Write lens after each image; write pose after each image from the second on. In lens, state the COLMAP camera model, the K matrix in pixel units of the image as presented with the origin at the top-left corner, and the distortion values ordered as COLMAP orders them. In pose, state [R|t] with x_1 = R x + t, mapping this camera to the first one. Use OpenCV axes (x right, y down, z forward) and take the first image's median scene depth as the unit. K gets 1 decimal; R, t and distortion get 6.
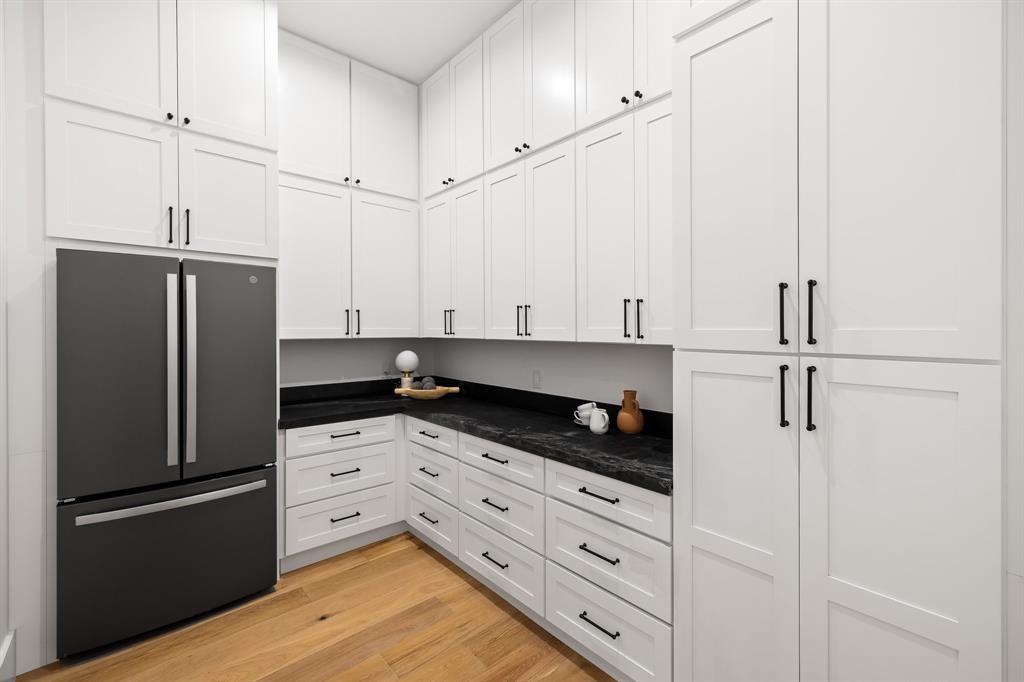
lens RADIAL K [[442.2, 0, 512.6], [0, 442.2, 334.4], [0, 0, 1]] dist [0.011699, -0.000821]
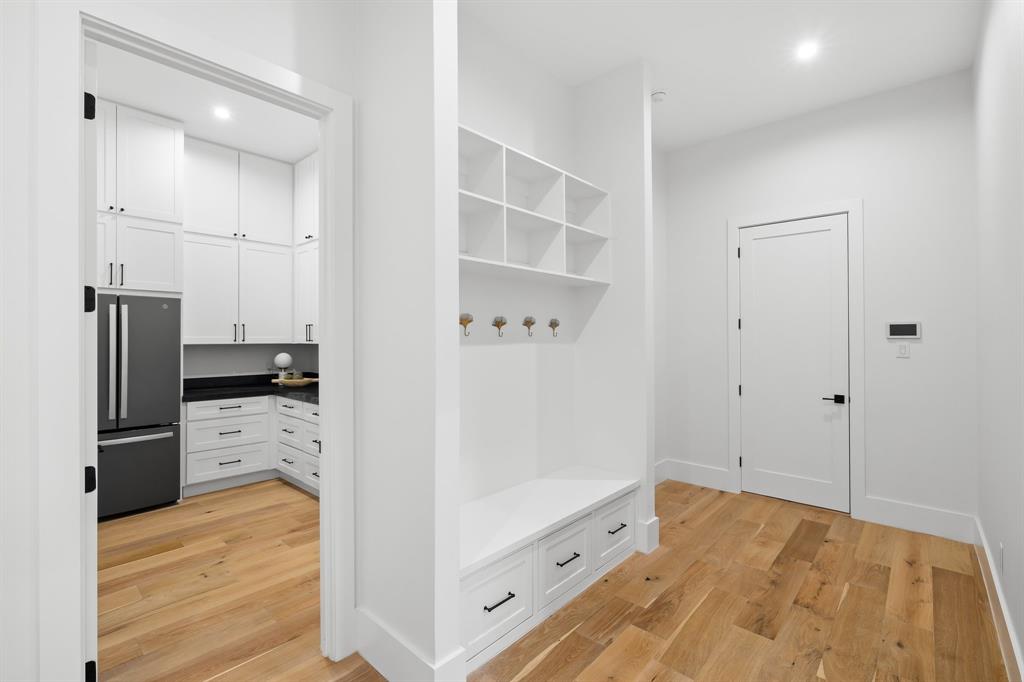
lens RADIAL K [[460.5, 0, 510.5], [0, 460.5, 338.0], [0, 0, 1]] dist [0.005622, 0.000048]
pose [[0.994053, 0.001412, 0.108885, 0.410393], [-0.000293, 0.999947, -0.010298, 0.005533], [-0.108893, 0.010205, 0.994001, -0.685998]]
